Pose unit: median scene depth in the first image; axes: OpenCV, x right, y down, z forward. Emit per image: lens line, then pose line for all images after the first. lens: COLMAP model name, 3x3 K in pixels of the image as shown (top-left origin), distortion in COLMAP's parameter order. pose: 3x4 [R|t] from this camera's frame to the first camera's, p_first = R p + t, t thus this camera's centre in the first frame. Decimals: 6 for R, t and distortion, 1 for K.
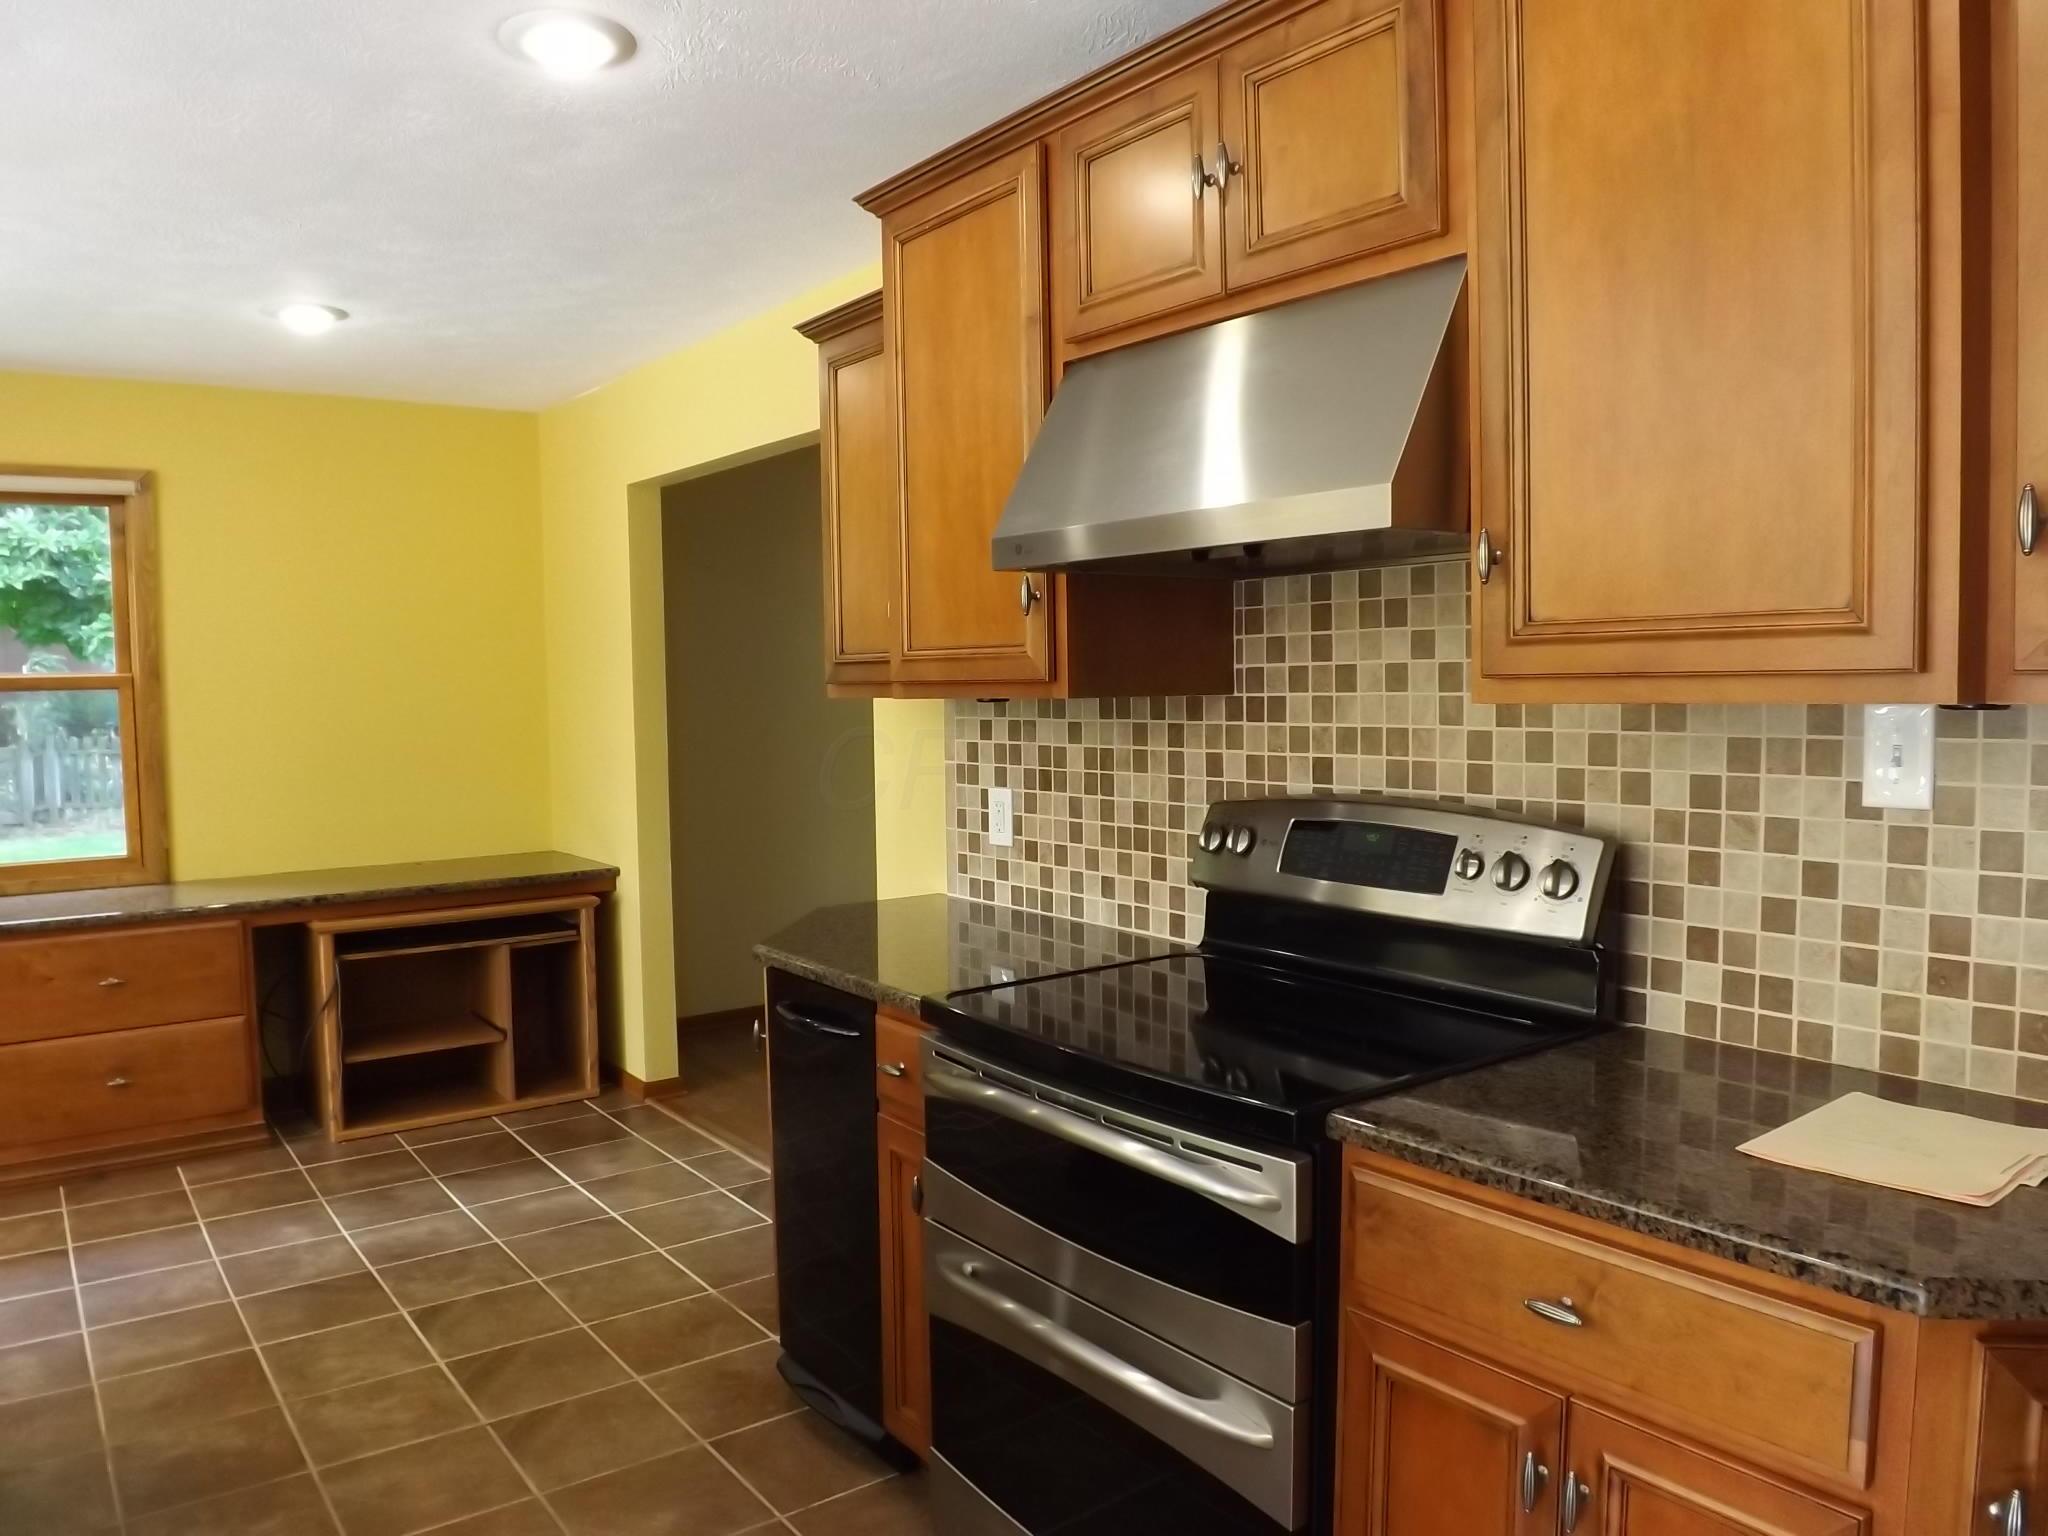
lens RADIAL K [[1466.9, 0, 1014.2], [0, 1466.9, 788.0], [0, 0, 1]] dist [-0.063253, 0.005429]
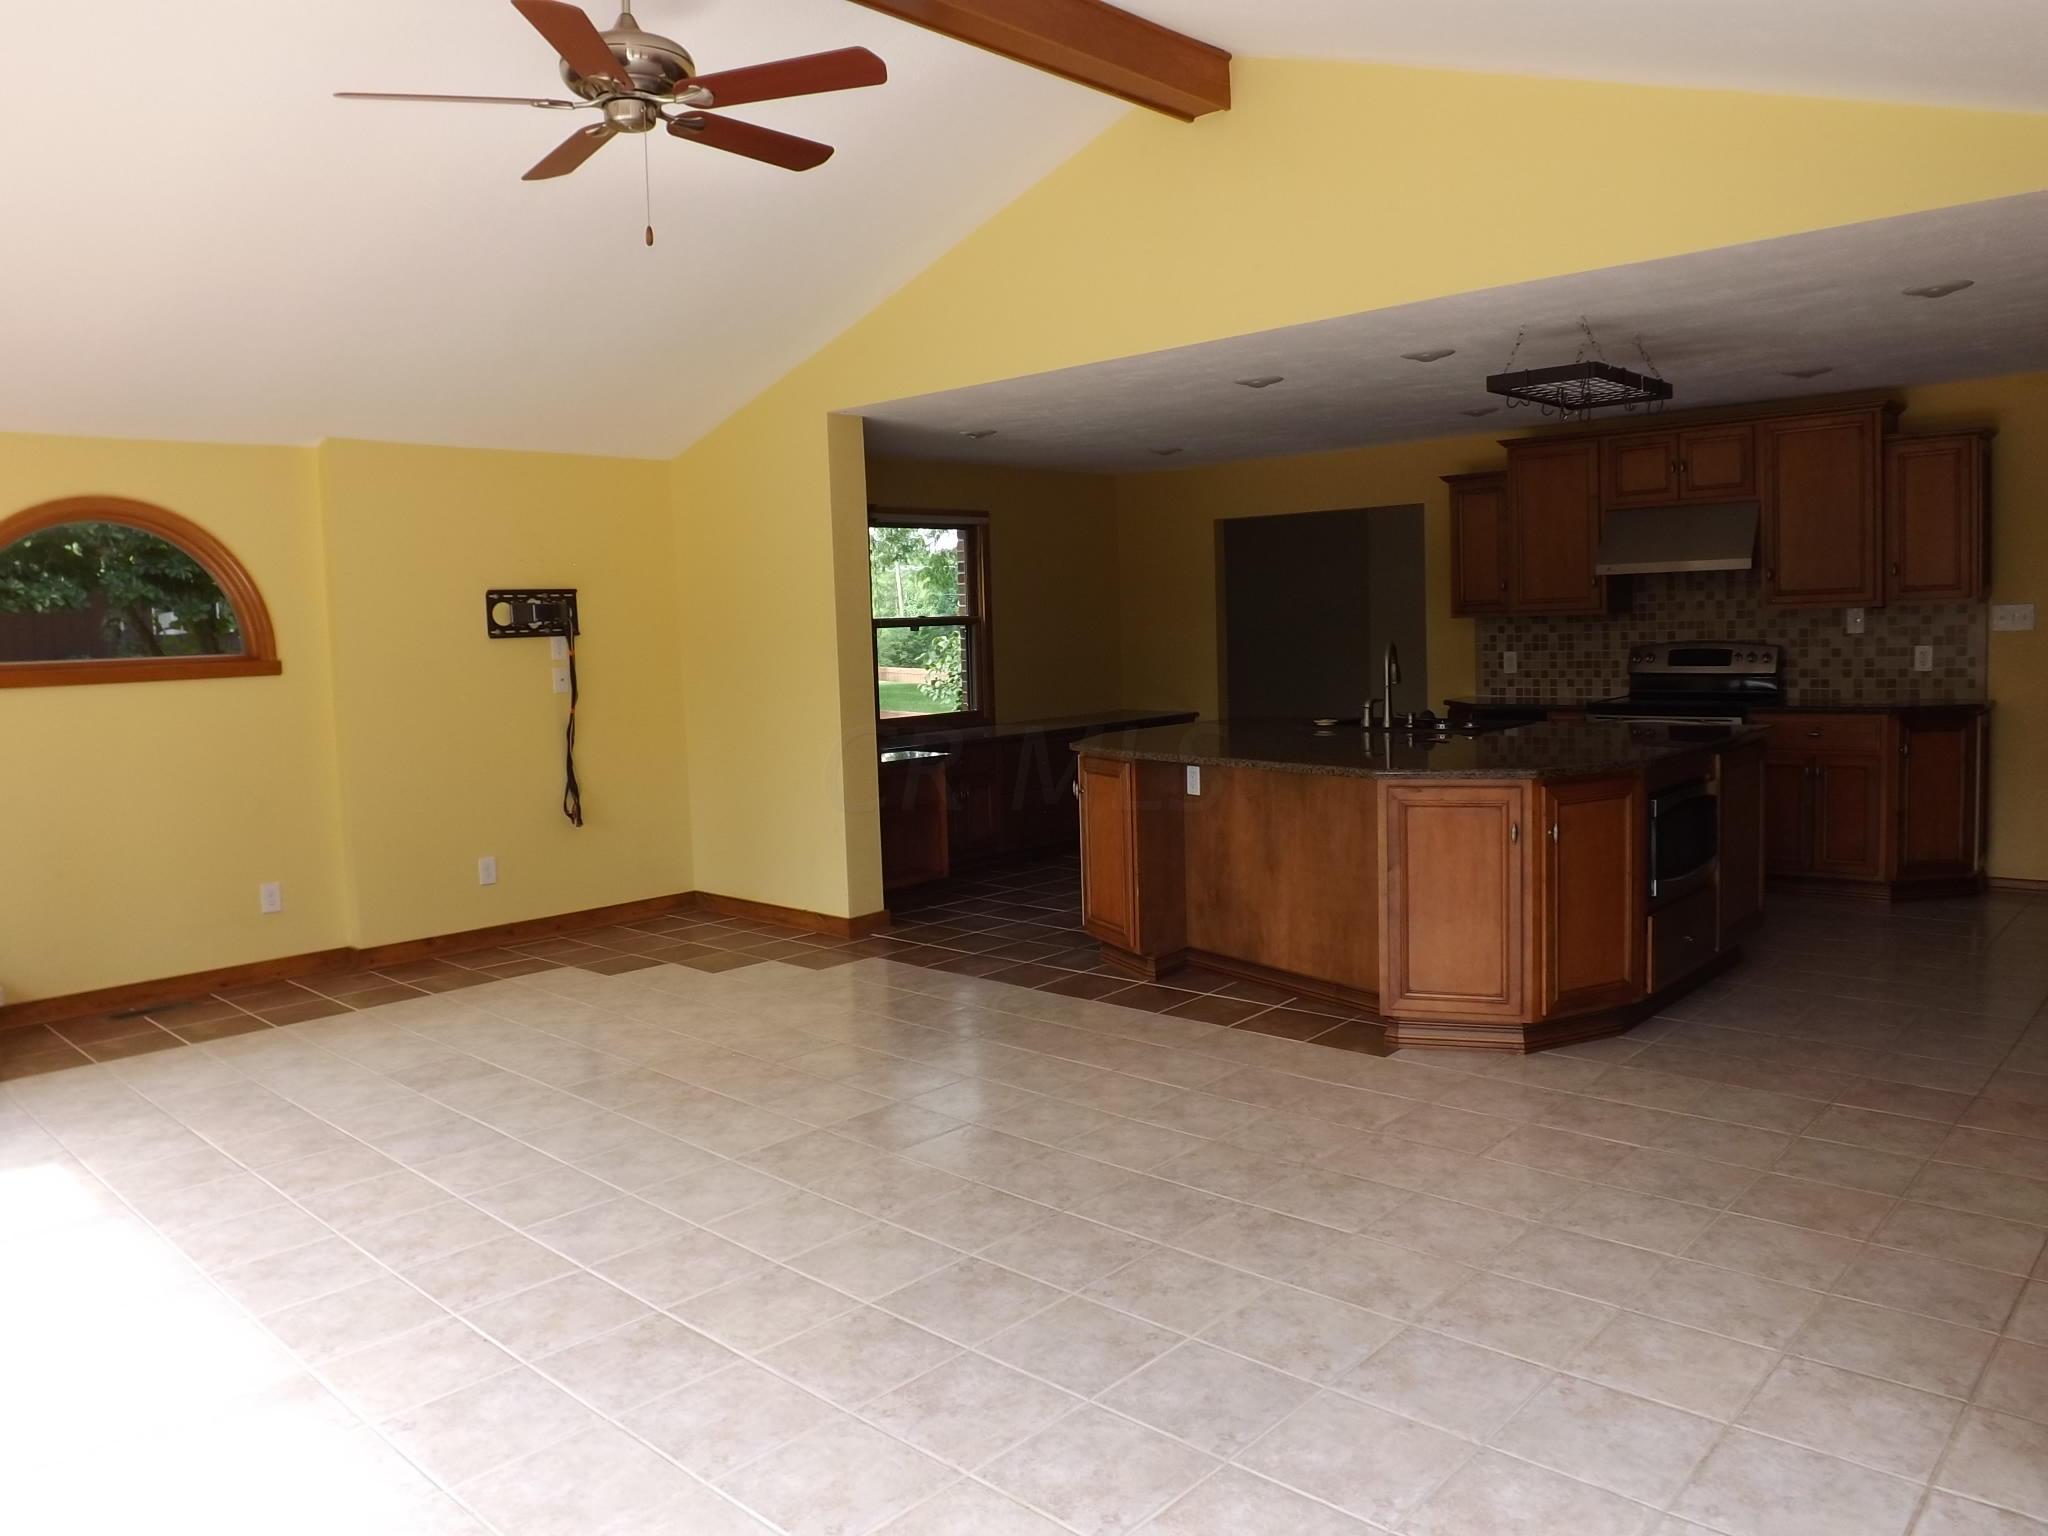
lens RADIAL K [[1466.9, 0, 1036.8], [0, 1466.9, 751.7], [0, 0, 1]] dist [-0.063253, 0.005429]
pose [[0.985785, -0.028450, 0.165583, -1.634811], [0.028075, 0.999595, 0.004611, 0.182843], [-0.165648, 0.000103, 0.986185, -1.830467]]
